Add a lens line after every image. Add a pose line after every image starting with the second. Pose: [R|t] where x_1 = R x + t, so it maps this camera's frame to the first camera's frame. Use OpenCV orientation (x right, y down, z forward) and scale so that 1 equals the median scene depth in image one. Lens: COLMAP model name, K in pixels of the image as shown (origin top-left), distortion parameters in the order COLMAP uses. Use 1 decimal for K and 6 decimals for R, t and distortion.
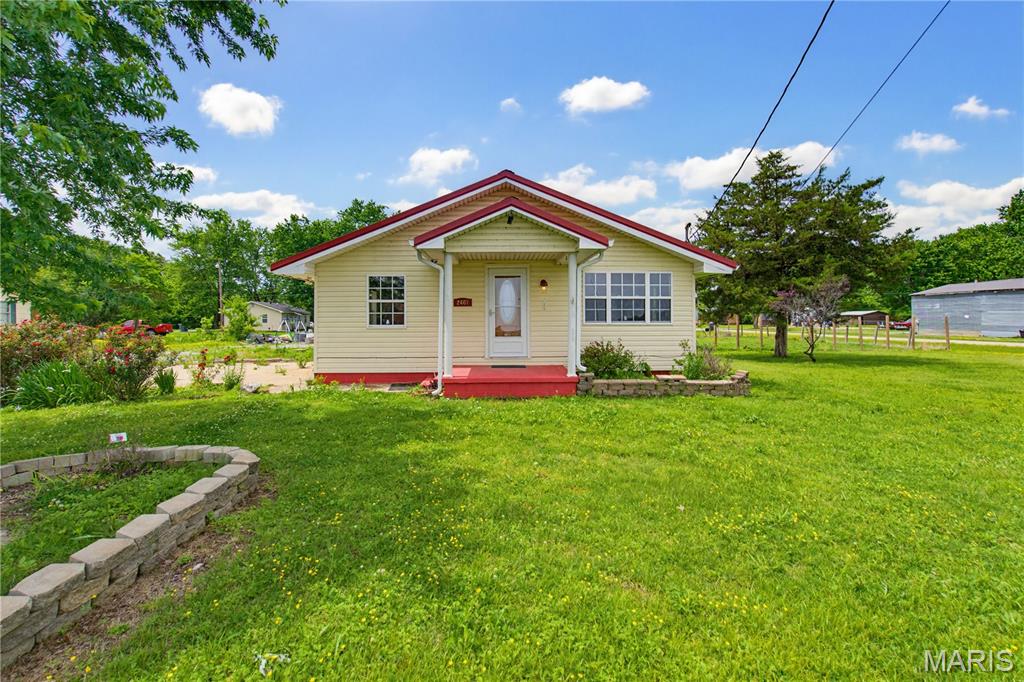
lens RADIAL K [[466.0, 0, 506.9], [0, 466.0, 323.5], [0, 0, 1]] dist [0.000435, 0.000506]
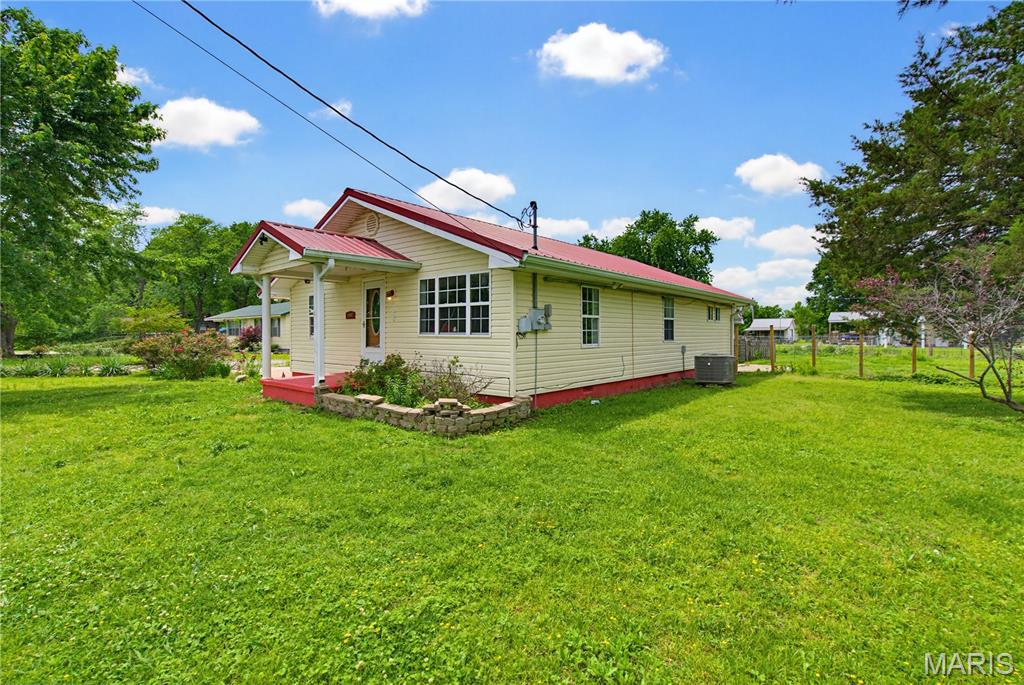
lens RADIAL K [[466.0, 0, 512.2], [0, 466.0, 337.1], [0, 0, 1]] dist [0.000435, 0.000506]
pose [[0.735519, 0.007588, -0.677462, 0.555242], [-0.004481, 0.999970, 0.006336, -0.001692], [0.677490, -0.001624, 0.735531, 0.270429]]
